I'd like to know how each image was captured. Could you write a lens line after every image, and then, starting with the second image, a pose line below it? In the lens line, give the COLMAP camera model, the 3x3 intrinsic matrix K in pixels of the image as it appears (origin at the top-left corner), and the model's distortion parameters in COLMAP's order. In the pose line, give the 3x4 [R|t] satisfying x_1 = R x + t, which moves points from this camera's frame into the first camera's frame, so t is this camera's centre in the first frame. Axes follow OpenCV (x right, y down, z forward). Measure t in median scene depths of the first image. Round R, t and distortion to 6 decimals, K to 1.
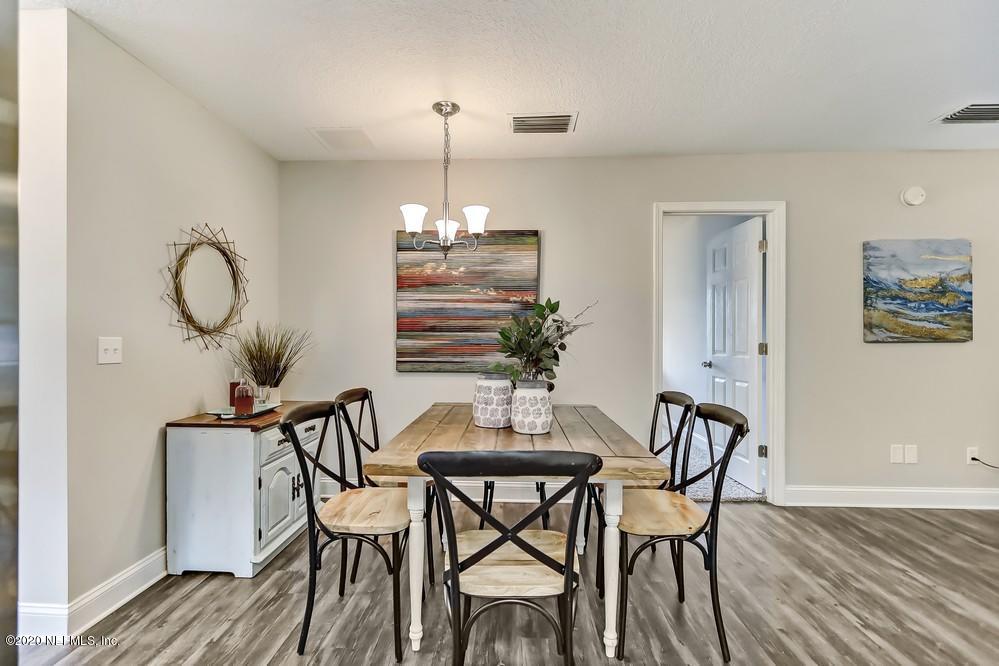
lens RADIAL K [[462.8, 0, 494.4], [0, 462.8, 334.7], [0, 0, 1]] dist [-0.005283, 0.000786]
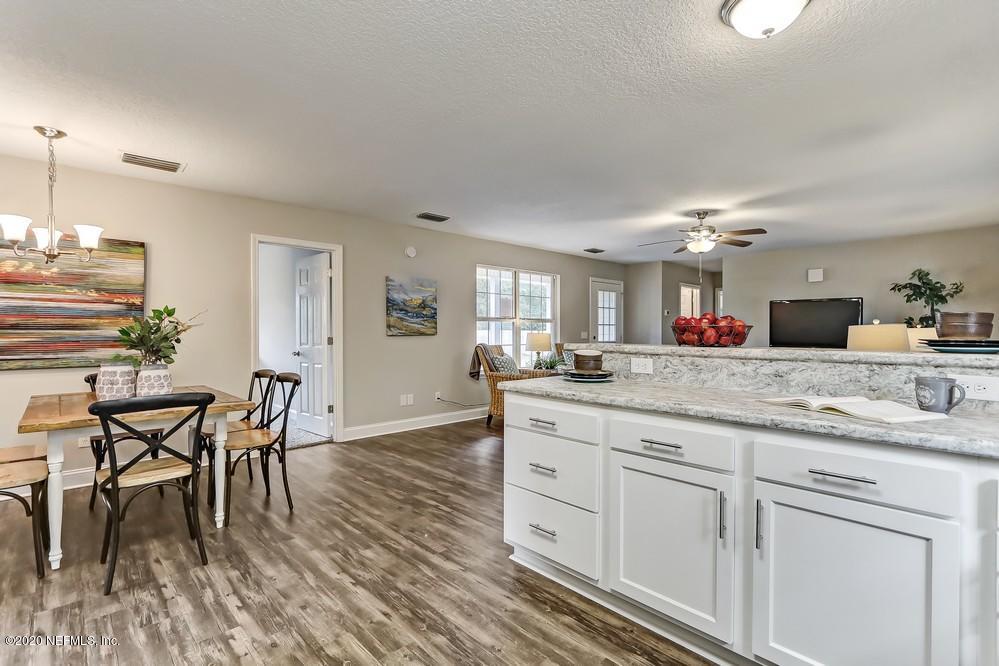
lens RADIAL K [[464.1, 0, 495.6], [0, 464.1, 335.8], [0, 0, 1]] dist [-0.001740, 0.000519]
pose [[0.698631, -0.009651, 0.715417, -0.130624], [0.003267, 0.999942, 0.010299, 0.000102], [-0.715475, -0.004858, 0.698622, -0.469079]]
